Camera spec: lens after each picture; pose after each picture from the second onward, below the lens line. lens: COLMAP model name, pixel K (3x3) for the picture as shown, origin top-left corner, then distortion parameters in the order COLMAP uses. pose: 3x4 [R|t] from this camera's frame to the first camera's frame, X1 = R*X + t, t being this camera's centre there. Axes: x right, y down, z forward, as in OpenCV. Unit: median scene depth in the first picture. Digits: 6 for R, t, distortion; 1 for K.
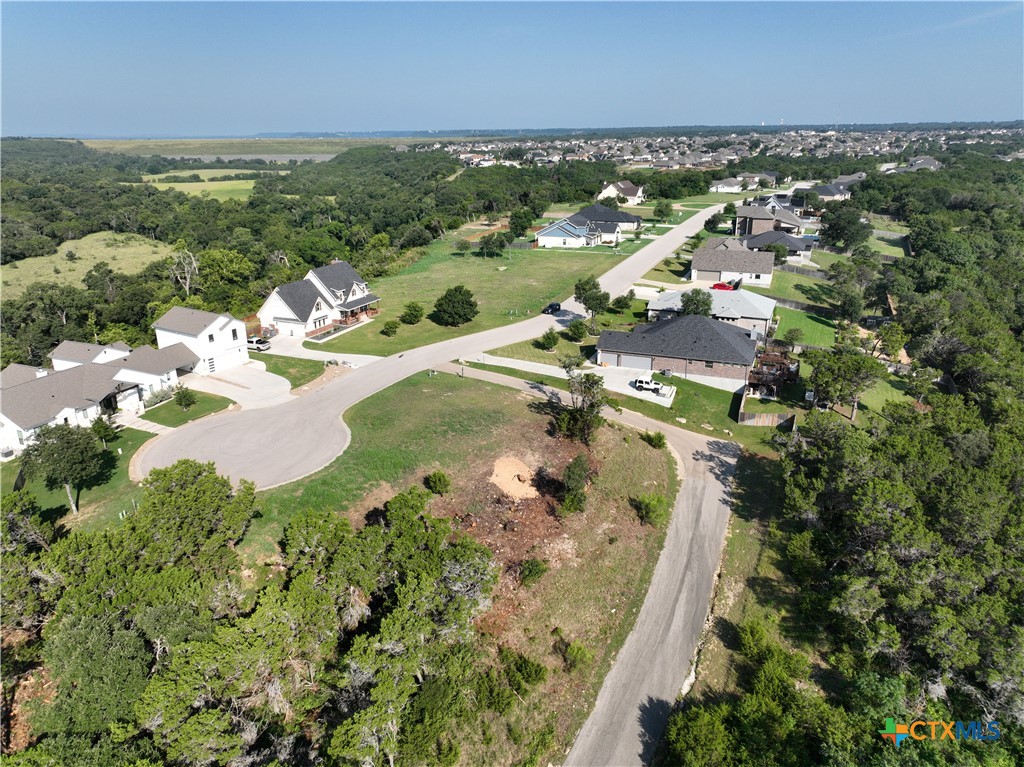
lens RADIAL K [[718.7, 0, 513.0], [0, 718.7, 383.3], [0, 0, 1]] dist [0.001614, 0.014730]
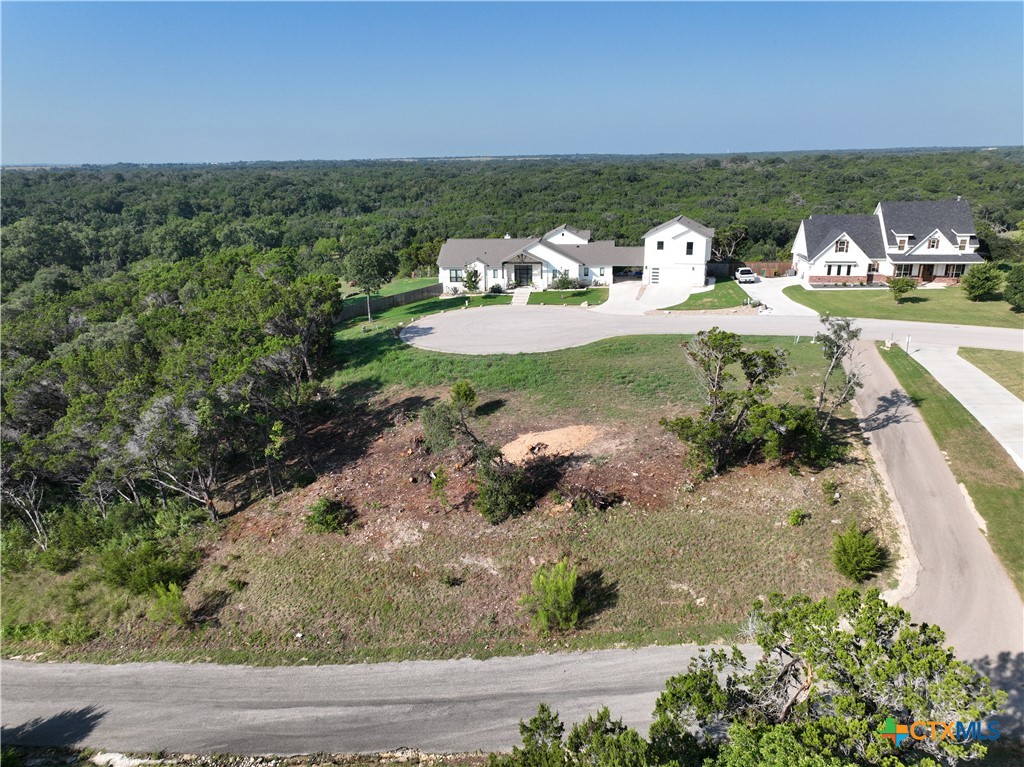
lens RADIAL K [[718.7, 0, 513.0], [0, 718.7, 383.3], [0, 0, 1]] dist [0.001614, 0.014730]
pose [[0.271750, 0.288089, -0.918236, 0.406854], [-0.303649, 0.931070, 0.202251, -0.027862], [0.913208, 0.223859, 0.340496, 0.559176]]
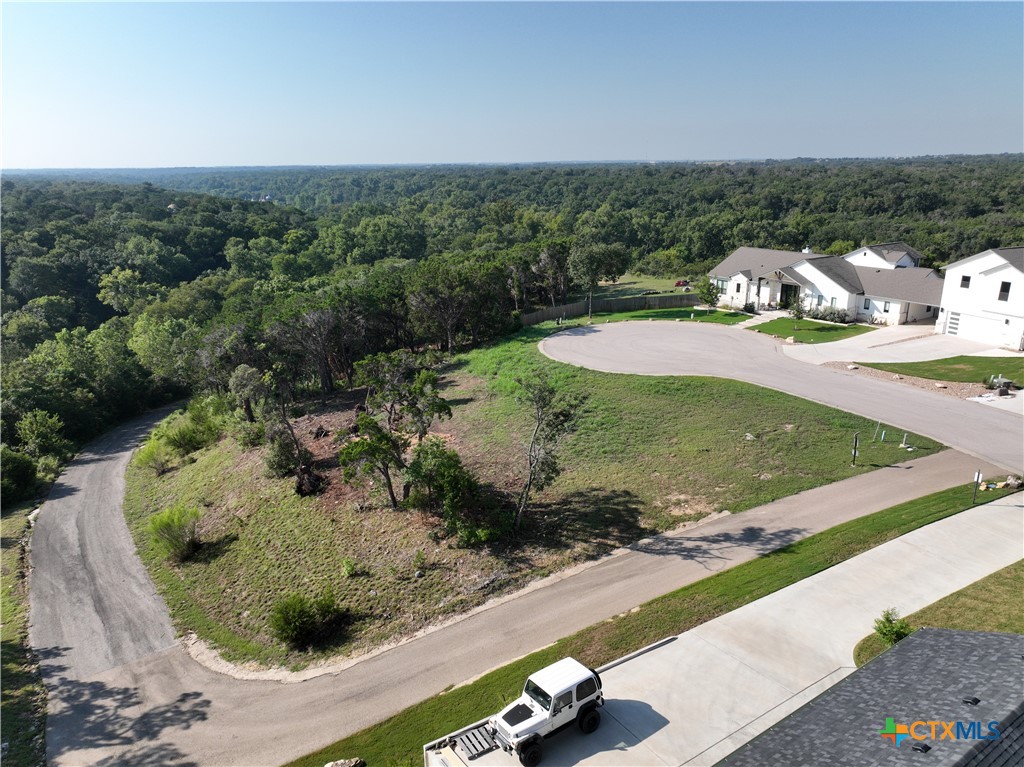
lens RADIAL K [[718.7, 0, 513.0], [0, 718.7, 383.3], [0, 0, 1]] dist [0.001614, 0.014730]
pose [[-0.556213, 0.255177, -0.790893, 0.325853], [-0.258542, 0.851329, 0.456502, -0.172547], [0.789799, 0.458392, -0.407547, 0.979274]]
